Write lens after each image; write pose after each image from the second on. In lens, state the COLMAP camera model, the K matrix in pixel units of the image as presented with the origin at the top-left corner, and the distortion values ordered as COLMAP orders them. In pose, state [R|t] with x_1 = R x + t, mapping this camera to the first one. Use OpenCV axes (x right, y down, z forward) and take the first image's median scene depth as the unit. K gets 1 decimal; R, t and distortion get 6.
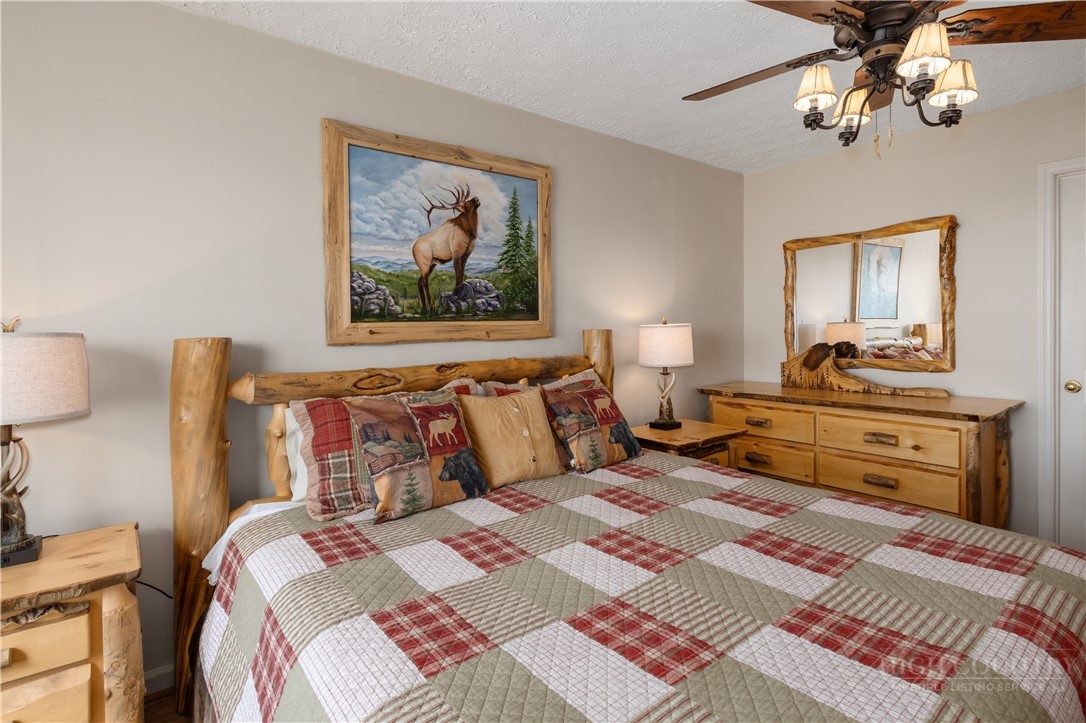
lens RADIAL K [[538.8, 0, 544.7], [0, 538.8, 335.0], [0, 0, 1]] dist [0.002248, 0.000516]
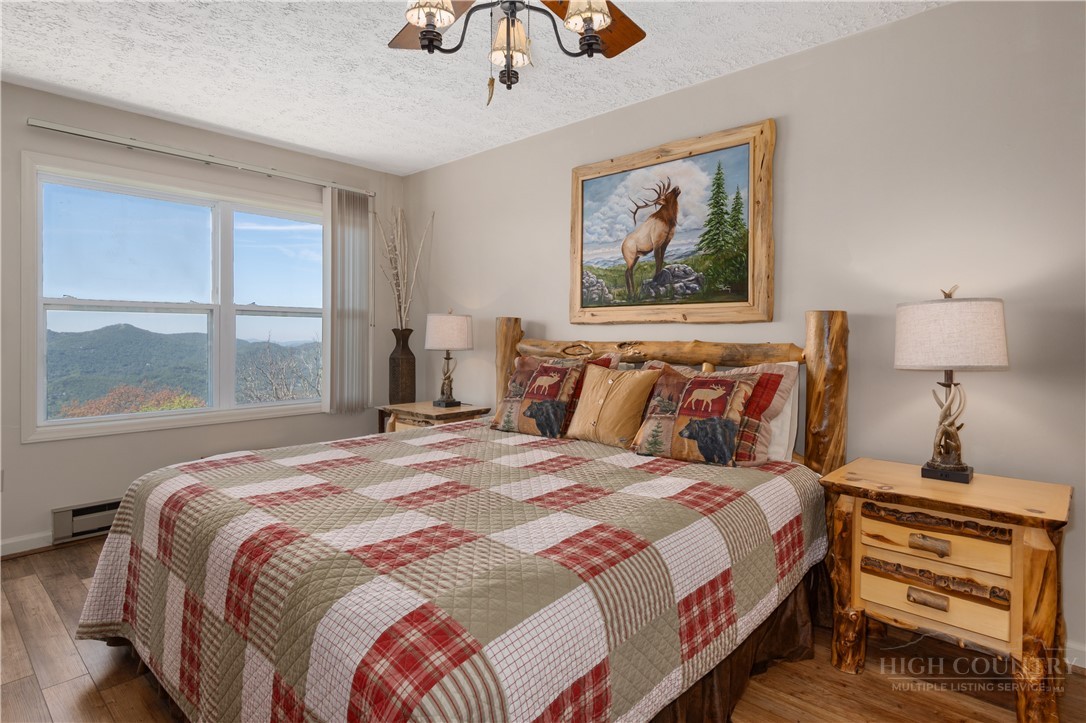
lens RADIAL K [[572.2, 0, 546.0], [0, 572.2, 334.6], [0, 0, 1]] dist [0.000612, 0.000465]
pose [[0.166303, 0.019434, -0.985883, 0.962867], [-0.023158, 0.999607, 0.015798, 0.021910], [0.985803, 0.020204, 0.166688, 0.584901]]
